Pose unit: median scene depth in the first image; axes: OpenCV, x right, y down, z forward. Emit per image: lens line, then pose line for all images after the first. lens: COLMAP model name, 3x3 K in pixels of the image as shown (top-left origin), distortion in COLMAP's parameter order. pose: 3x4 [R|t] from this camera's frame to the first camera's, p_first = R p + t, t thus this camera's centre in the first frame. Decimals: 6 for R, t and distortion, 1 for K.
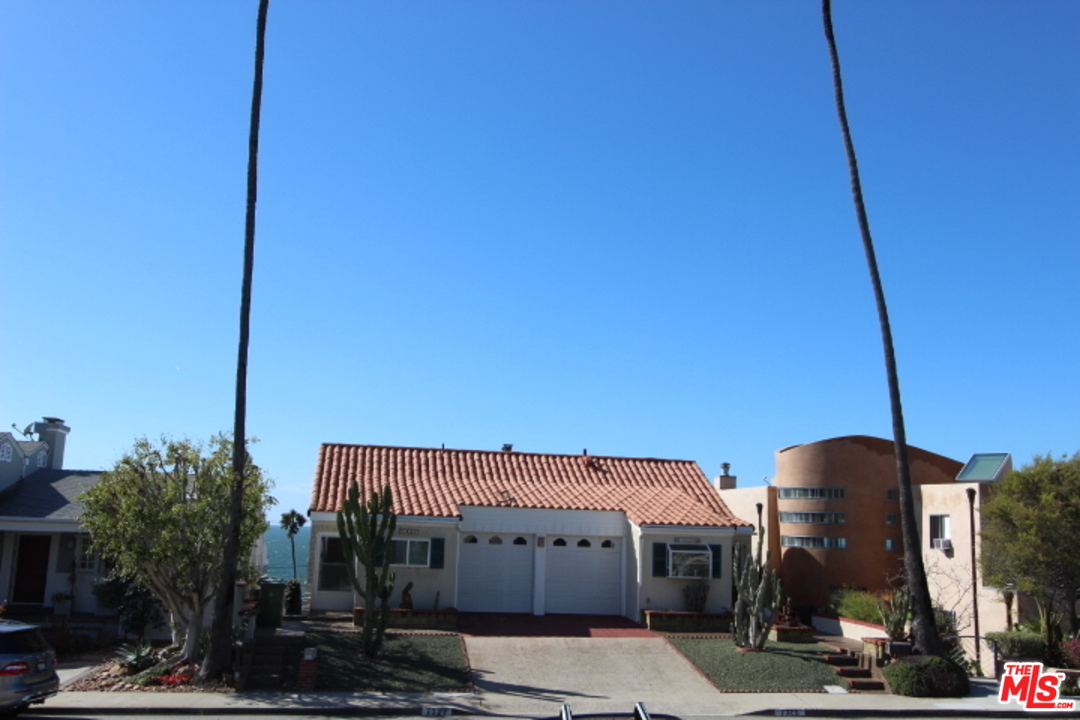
lens RADIAL K [[1030.3, 0, 540.0], [0, 1030.3, 360.0], [0, 0, 1]] dist [0.001054, 0.002997]
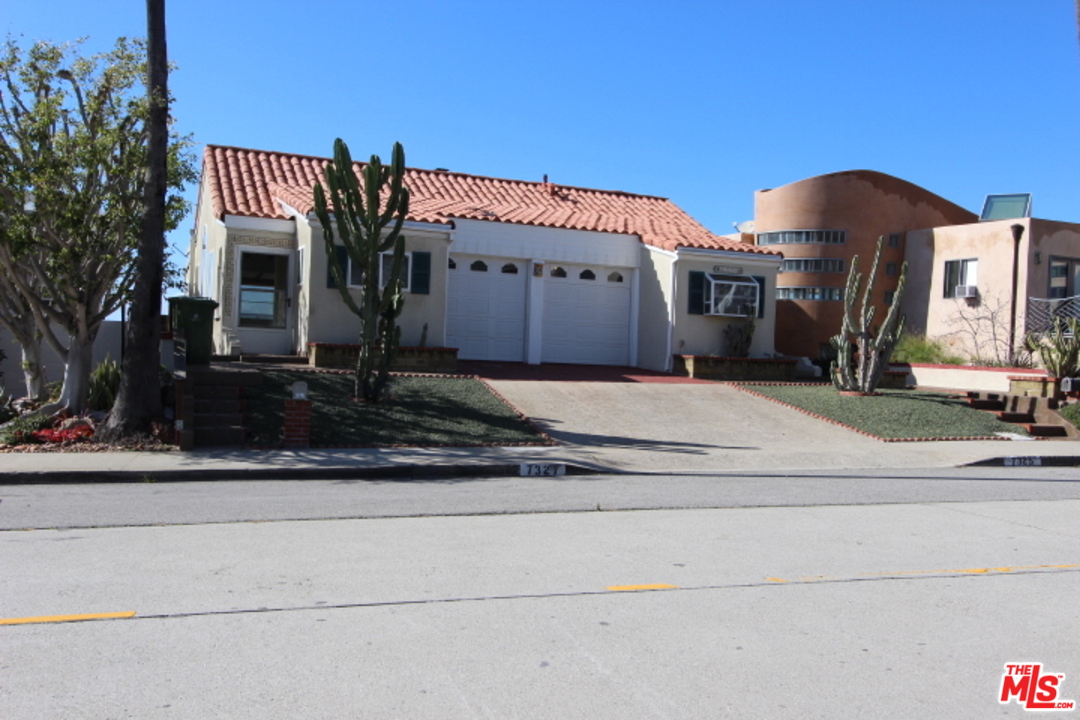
lens RADIAL K [[974.4, 0, 540.0], [0, 974.4, 360.0], [0, 0, 1]] dist [-0.001941, 0.002648]
pose [[0.974139, 0.005060, 0.225893, -0.165762], [-0.045677, 0.983518, 0.174944, 0.120791], [-0.221284, -0.180738, 0.958315, 0.312142]]
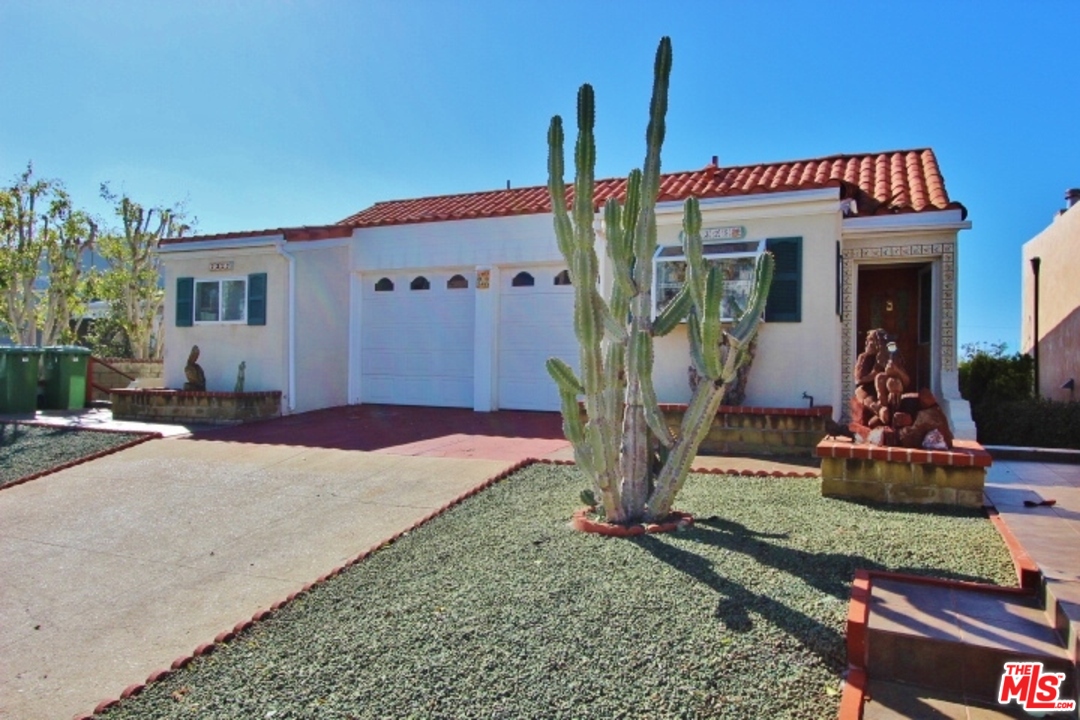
lens RADIAL K [[725.5, 0, 540.0], [0, 725.5, 360.0], [0, 0, 1]] dist [-0.037615, -0.000294]
pose [[0.816707, -0.028254, -0.576360, 0.253283], [0.106450, 0.989036, 0.102358, 0.190015], [0.567148, -0.144950, 0.810760, 0.730935]]
